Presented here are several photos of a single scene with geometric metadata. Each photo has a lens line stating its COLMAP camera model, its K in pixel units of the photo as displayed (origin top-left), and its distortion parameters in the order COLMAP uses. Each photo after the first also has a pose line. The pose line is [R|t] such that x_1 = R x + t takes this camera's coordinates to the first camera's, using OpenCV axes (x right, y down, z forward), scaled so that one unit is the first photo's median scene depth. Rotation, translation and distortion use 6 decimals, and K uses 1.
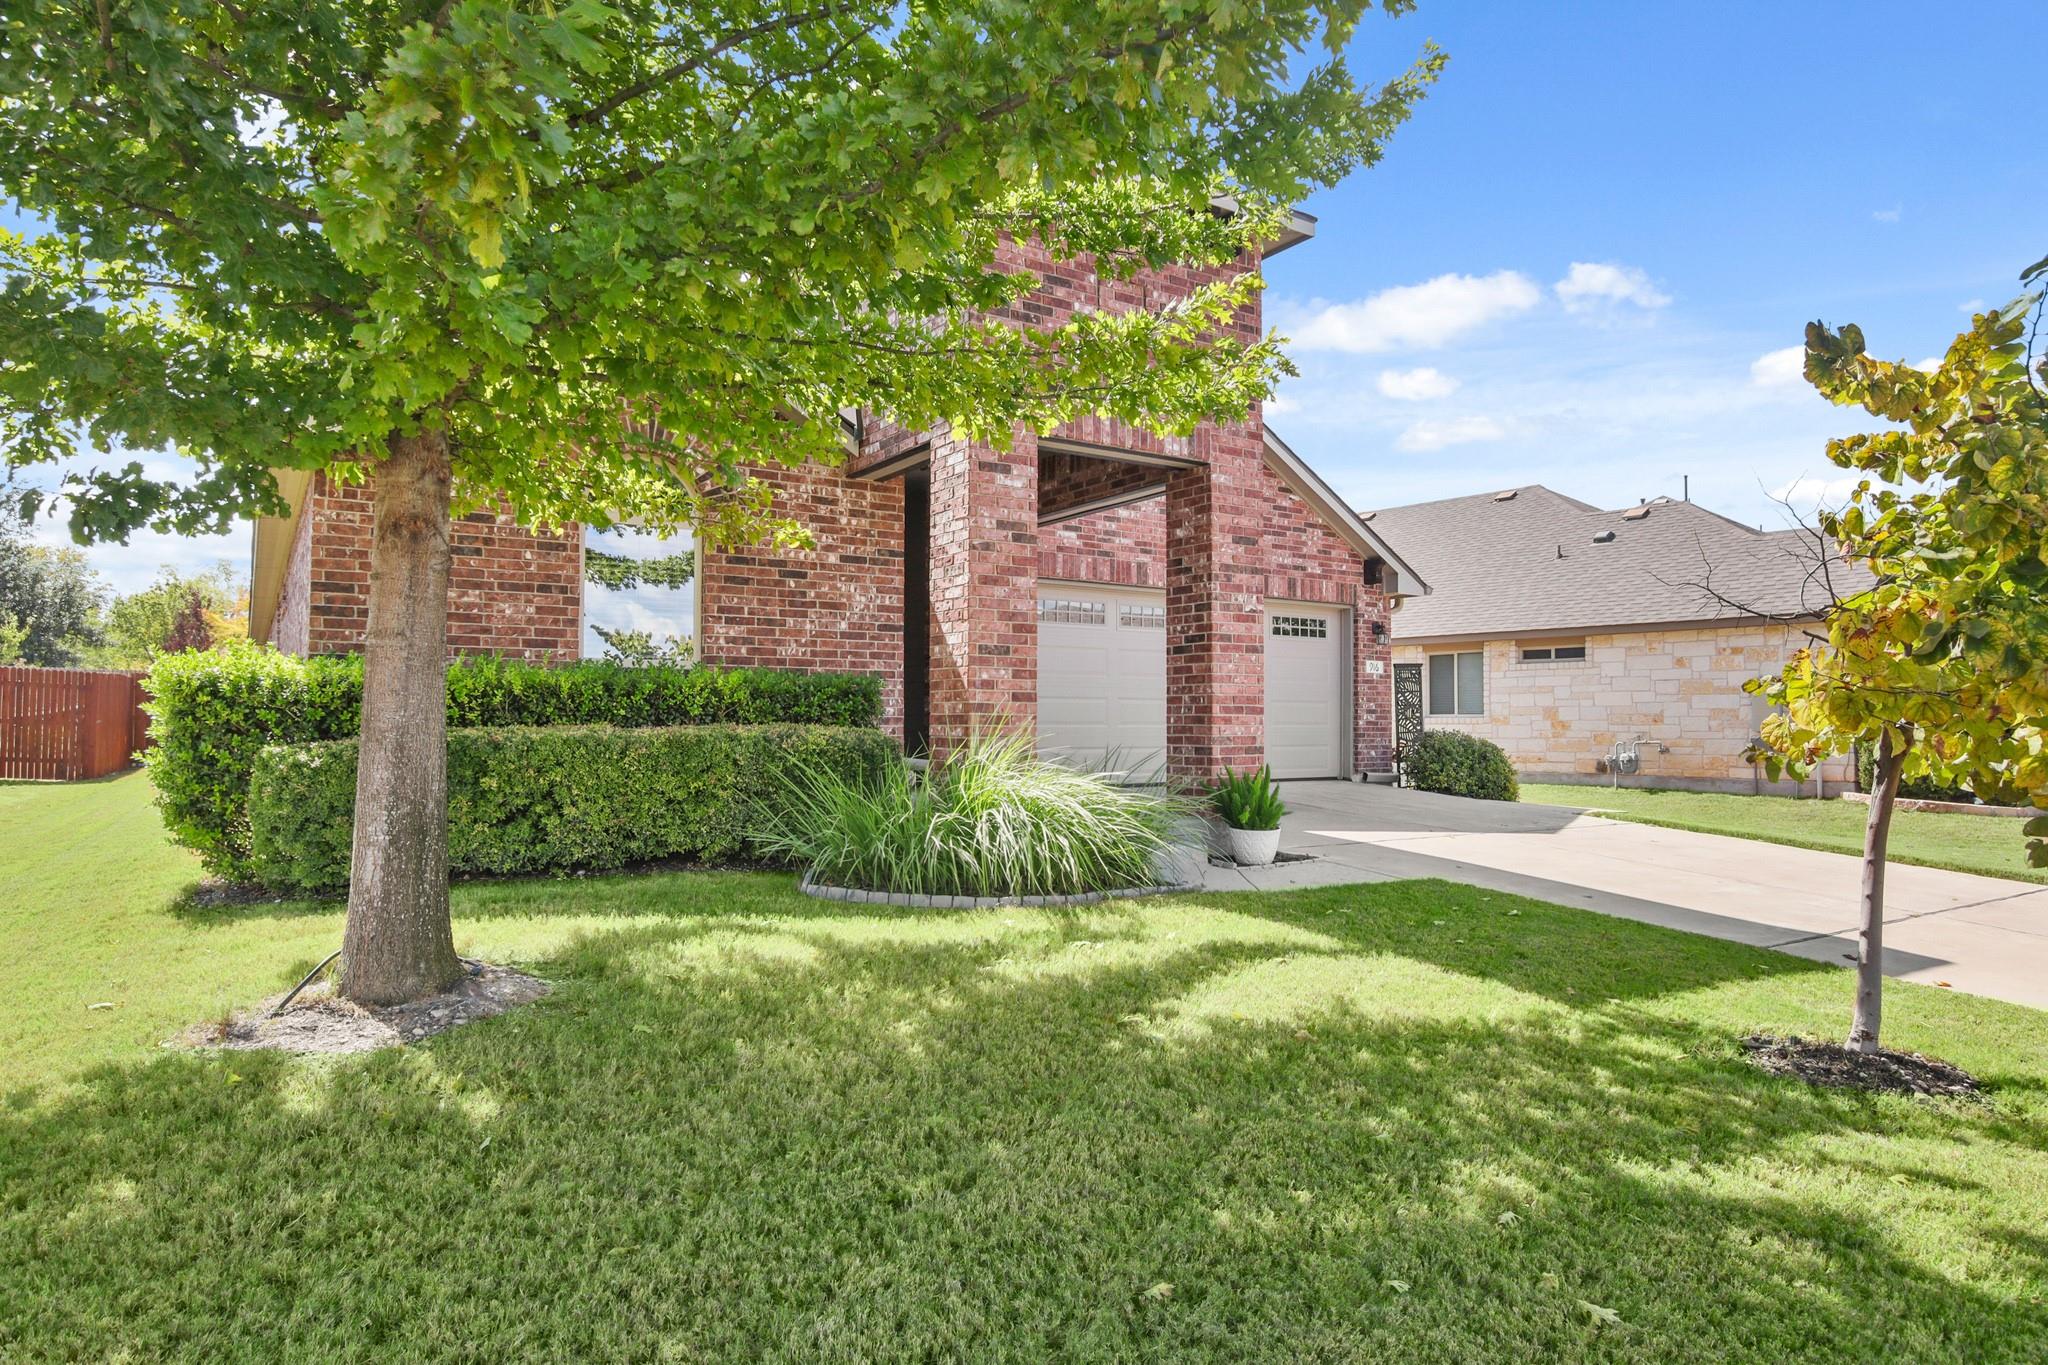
lens RADIAL K [[1204.9, 0, 1024.0], [0, 1204.9, 682.5], [0, 0, 1]] dist [0.000837, 0.000041]
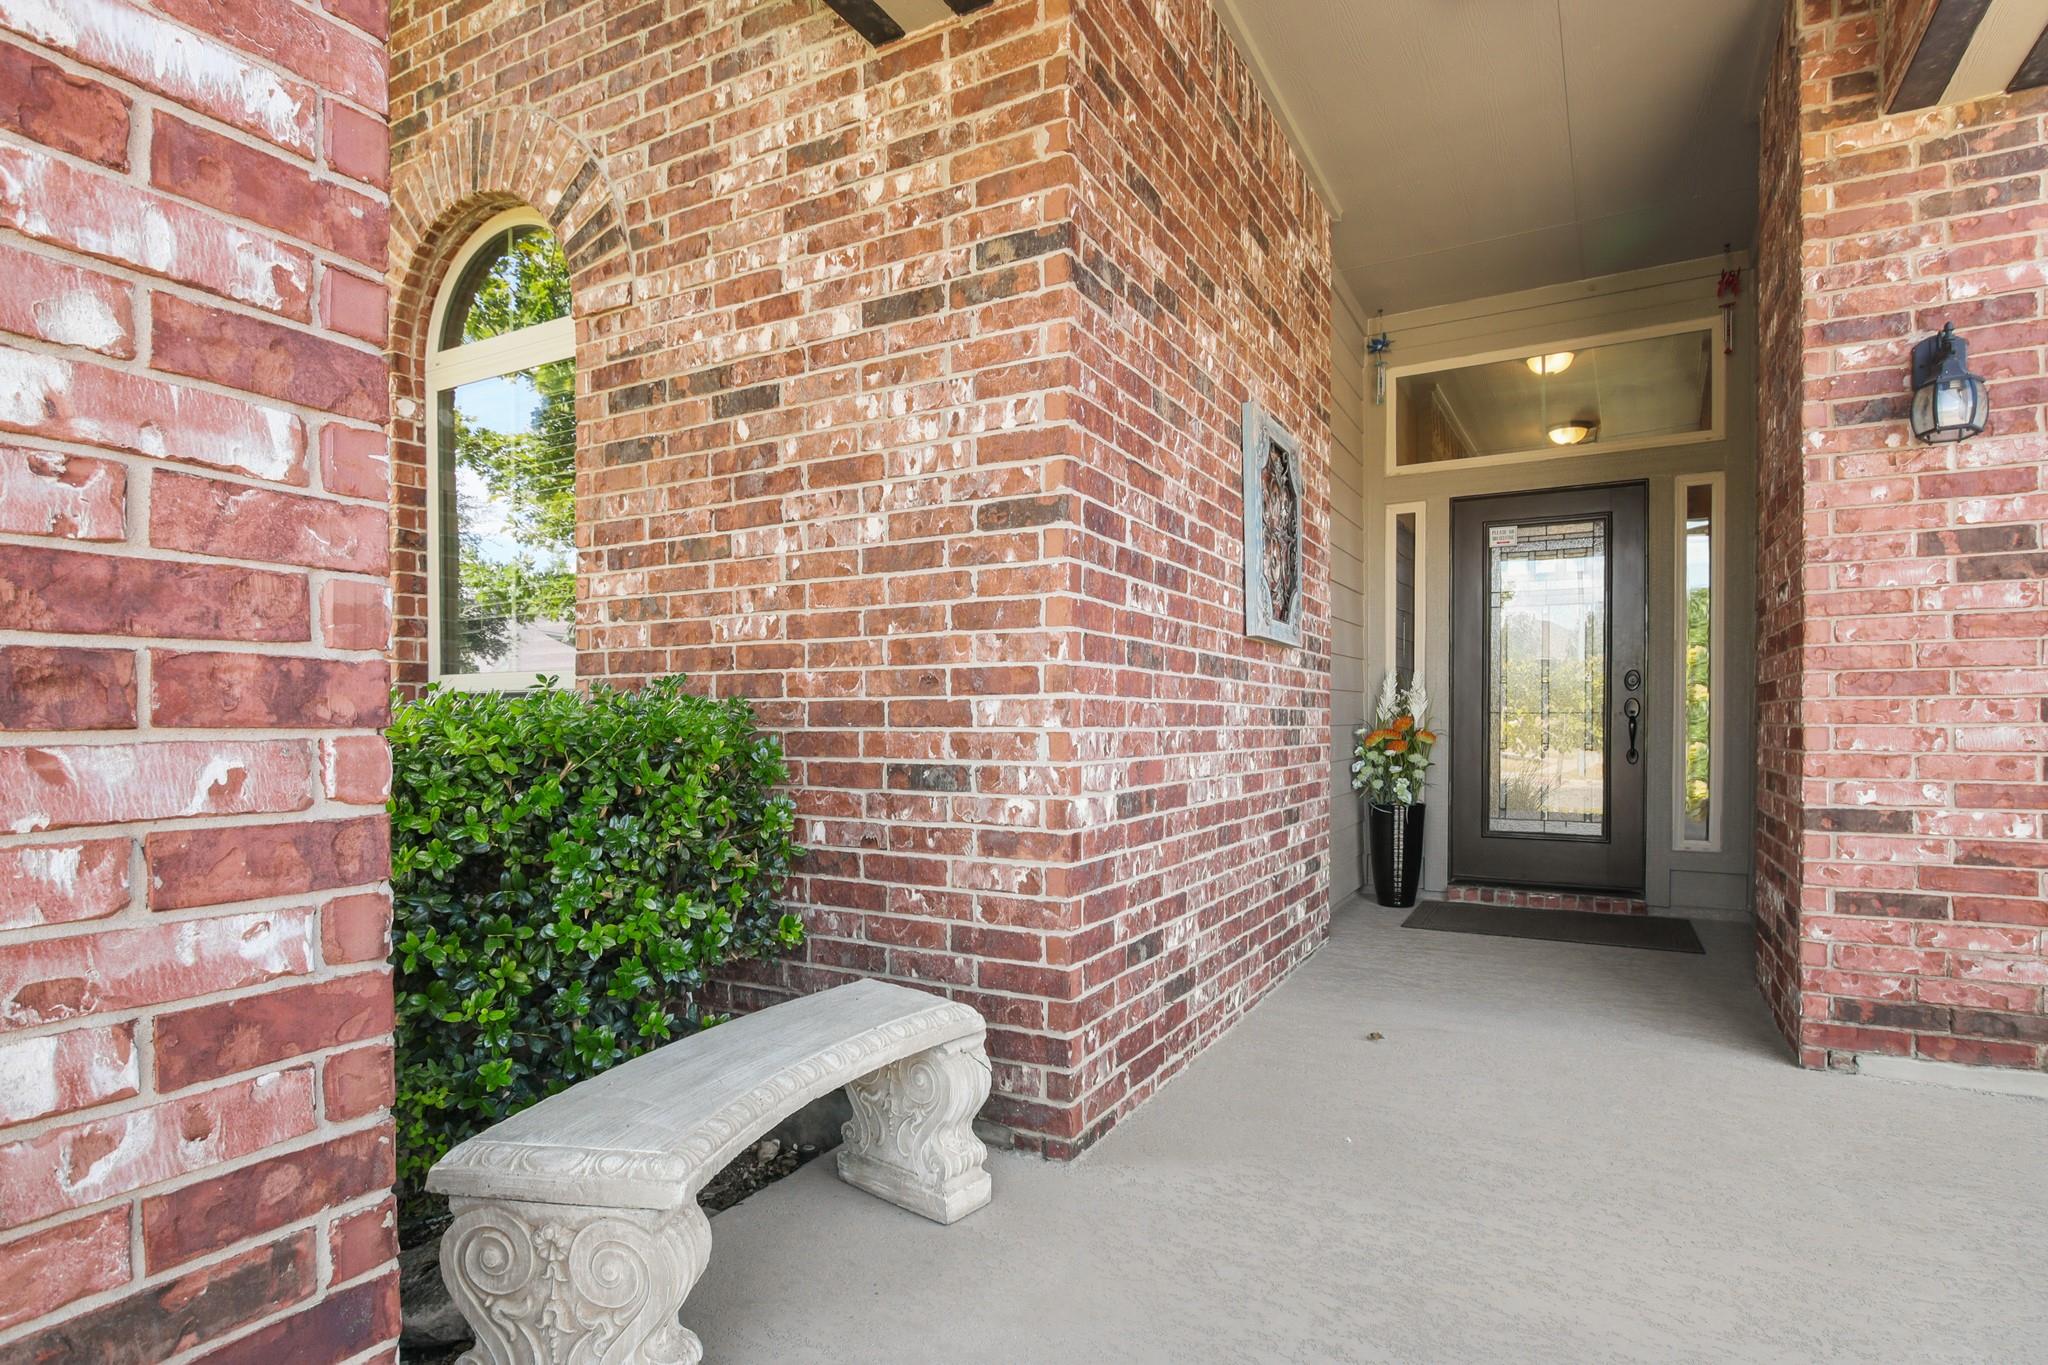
lens RADIAL K [[1046.4, 0, 1031.4], [0, 1046.4, 732.7], [0, 0, 1]] dist [-0.022405, 0.007688]
pose [[0.473186, 0.009095, -0.880915, 0.108782], [0.033186, 0.999053, 0.028140, -0.000953], [0.880337, -0.042550, 0.472437, 0.917184]]
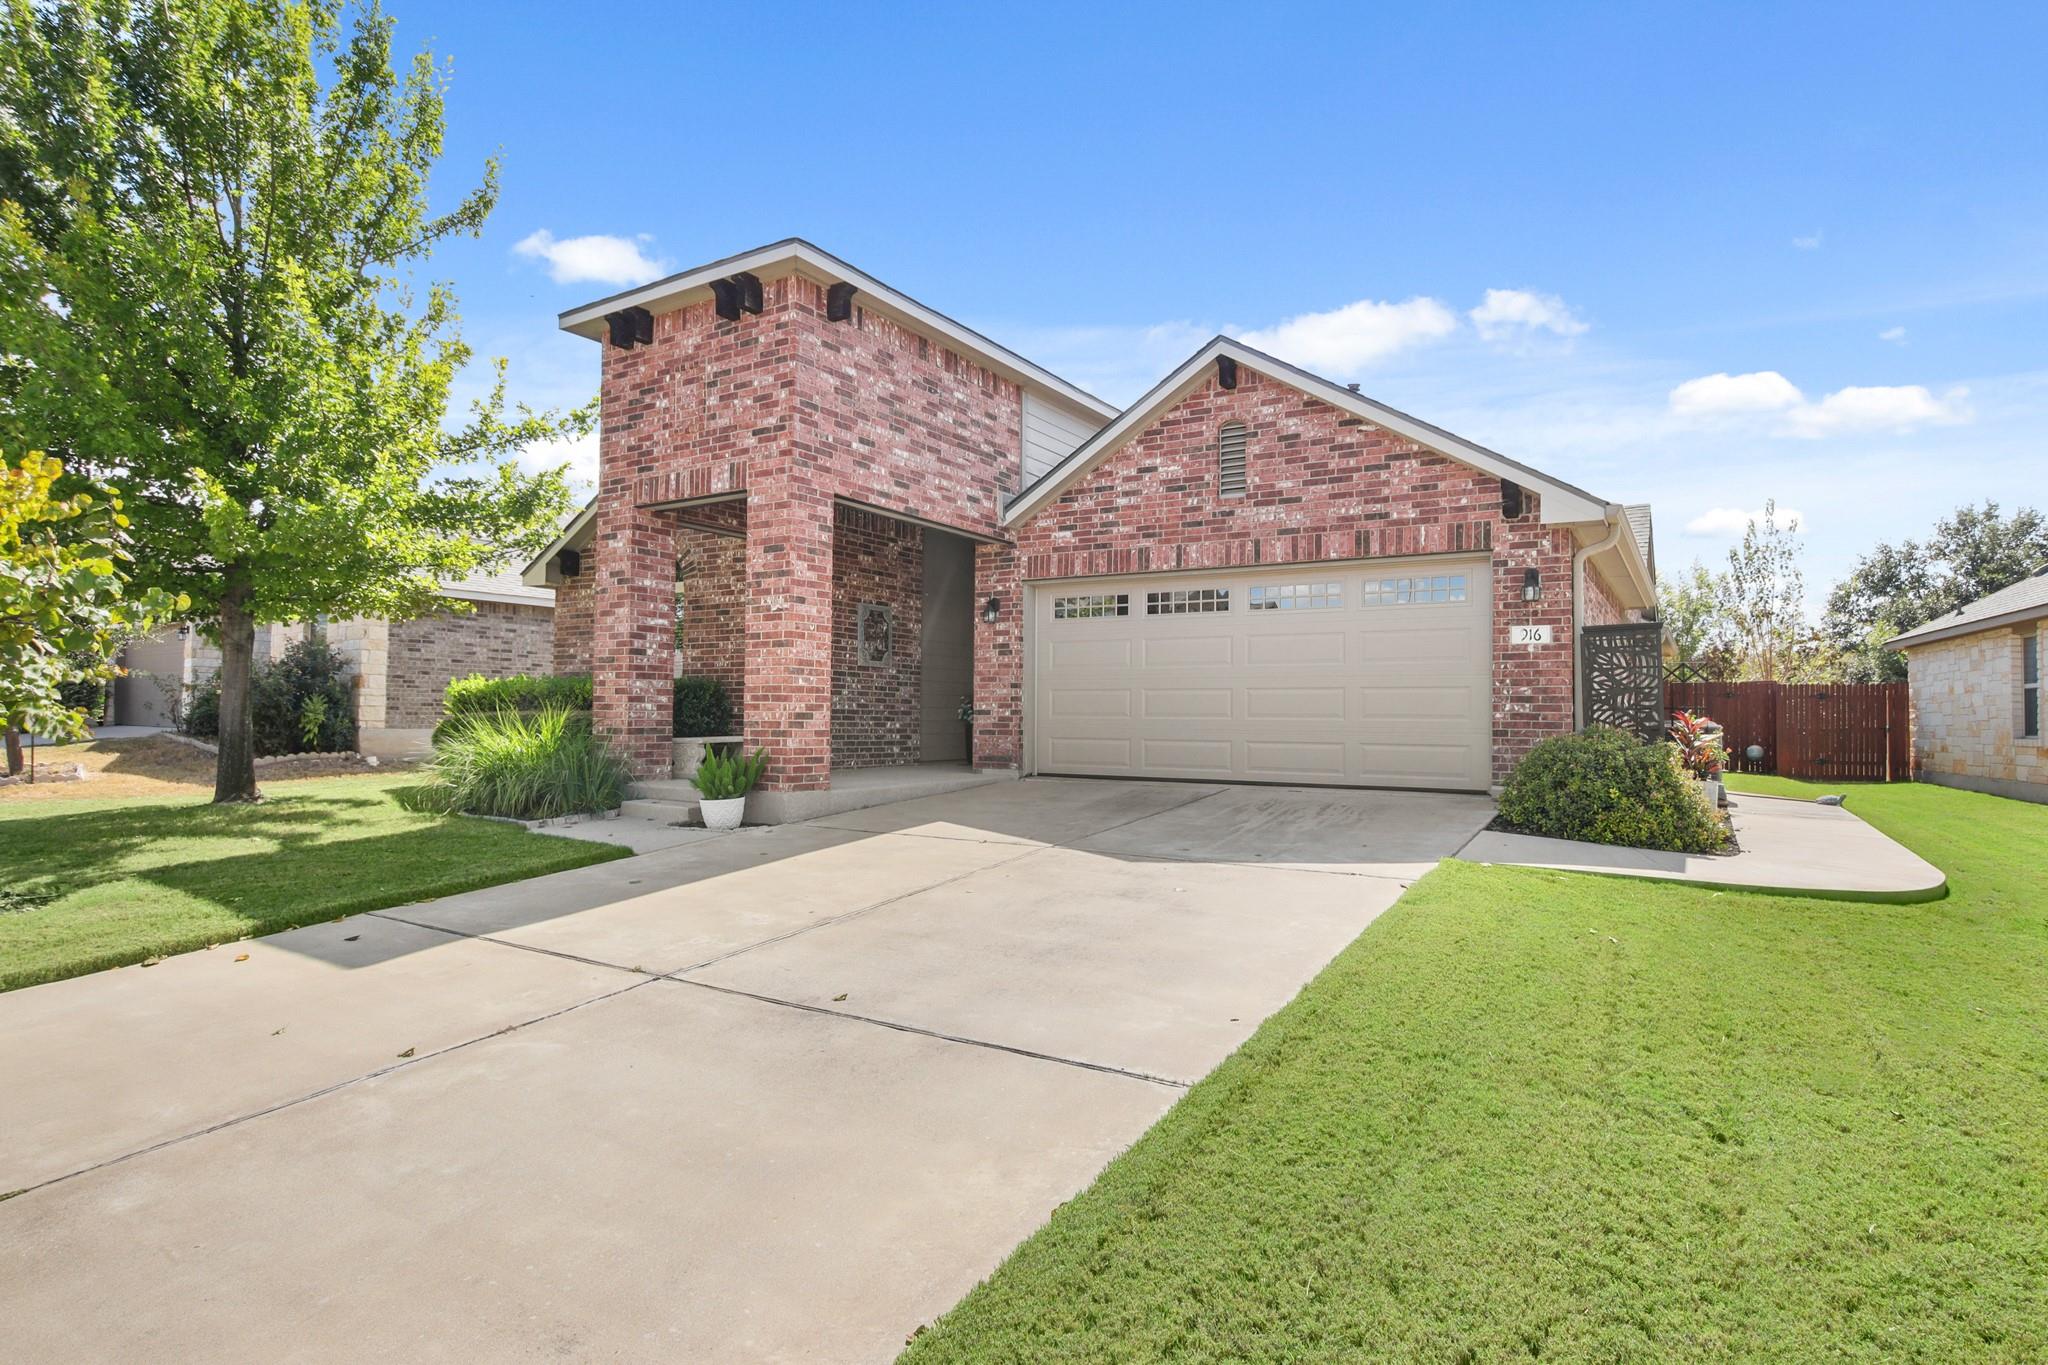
lens RADIAL K [[1070.2, 0, 1020.8], [0, 1070.2, 707.4], [0, 0, 1]] dist [-0.034028, 0.018168]
pose [[0.416518, -0.007550, -0.909096, 1.165281], [0.021874, 0.999759, 0.001719, 0.034287], [0.908864, -0.020602, 0.416583, 0.771552]]
